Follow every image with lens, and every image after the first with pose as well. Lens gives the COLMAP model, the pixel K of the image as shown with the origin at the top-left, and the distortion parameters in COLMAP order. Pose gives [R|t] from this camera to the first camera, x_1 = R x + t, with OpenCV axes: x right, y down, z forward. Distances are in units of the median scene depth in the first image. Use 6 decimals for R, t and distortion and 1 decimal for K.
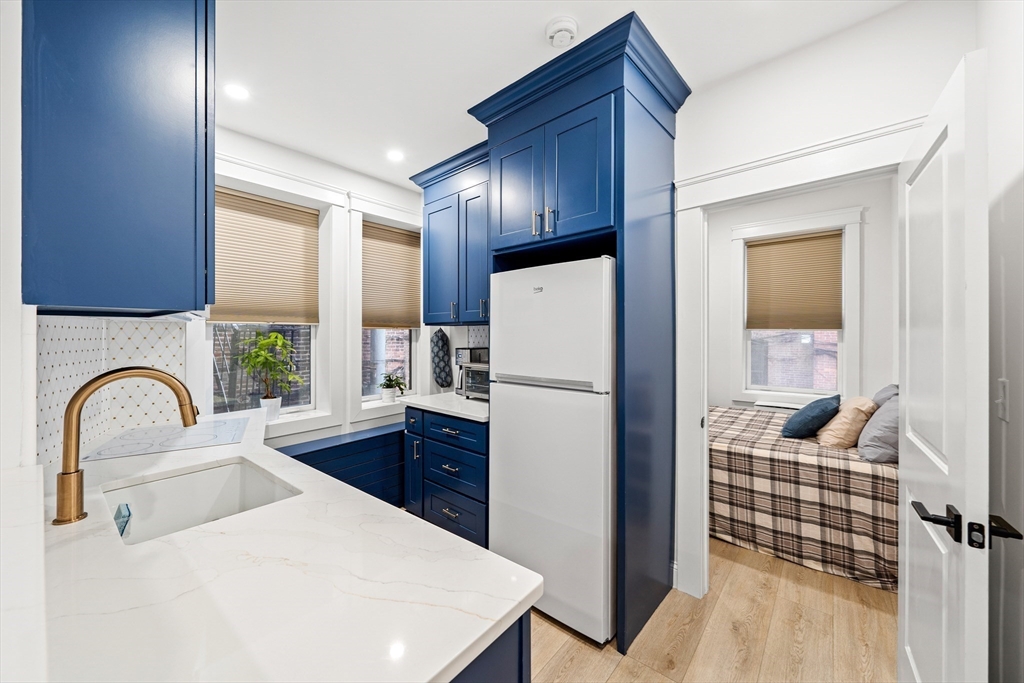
lens RADIAL K [[373.4, 0, 518.3], [0, 373.4, 338.8], [0, 0, 1]] dist [-0.003350, 0.000583]
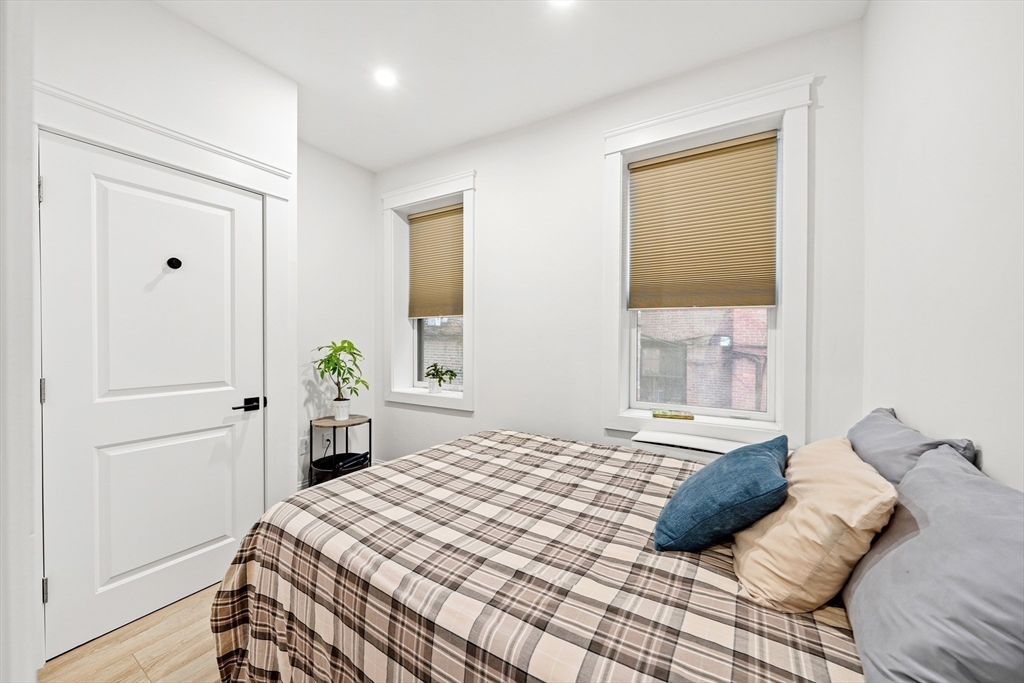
lens RADIAL K [[373.4, 0, 516.9], [0, 373.4, 345.8], [0, 0, 1]] dist [-0.003350, 0.000583]
pose [[0.989631, 0.006699, 0.143477, 0.586532], [-0.006971, 0.999975, 0.001394, 0.056333], [-0.143464, -0.002380, 0.989653, 0.728334]]
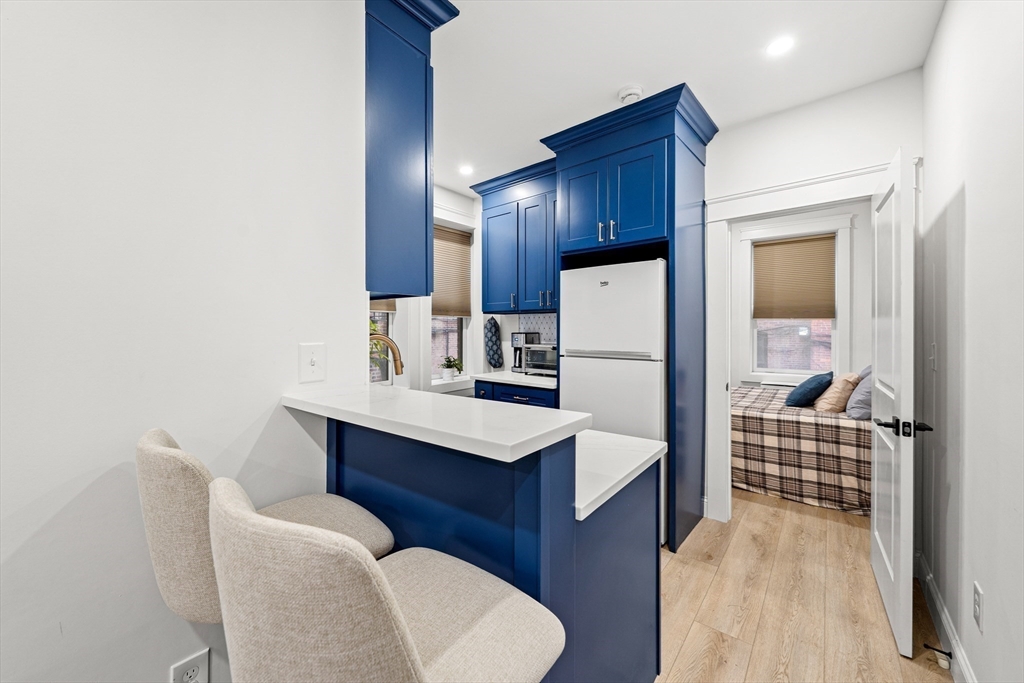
lens RADIAL K [[386.5, 0, 518.6], [0, 386.5, 333.4], [0, 0, 1]] dist [-0.001135, -0.000757]
pose [[0.999720, 0.001671, 0.023592, -0.217573], [-0.001649, 0.999998, -0.000930, 0.034488], [-0.023594, 0.000891, 0.999721, -0.267730]]
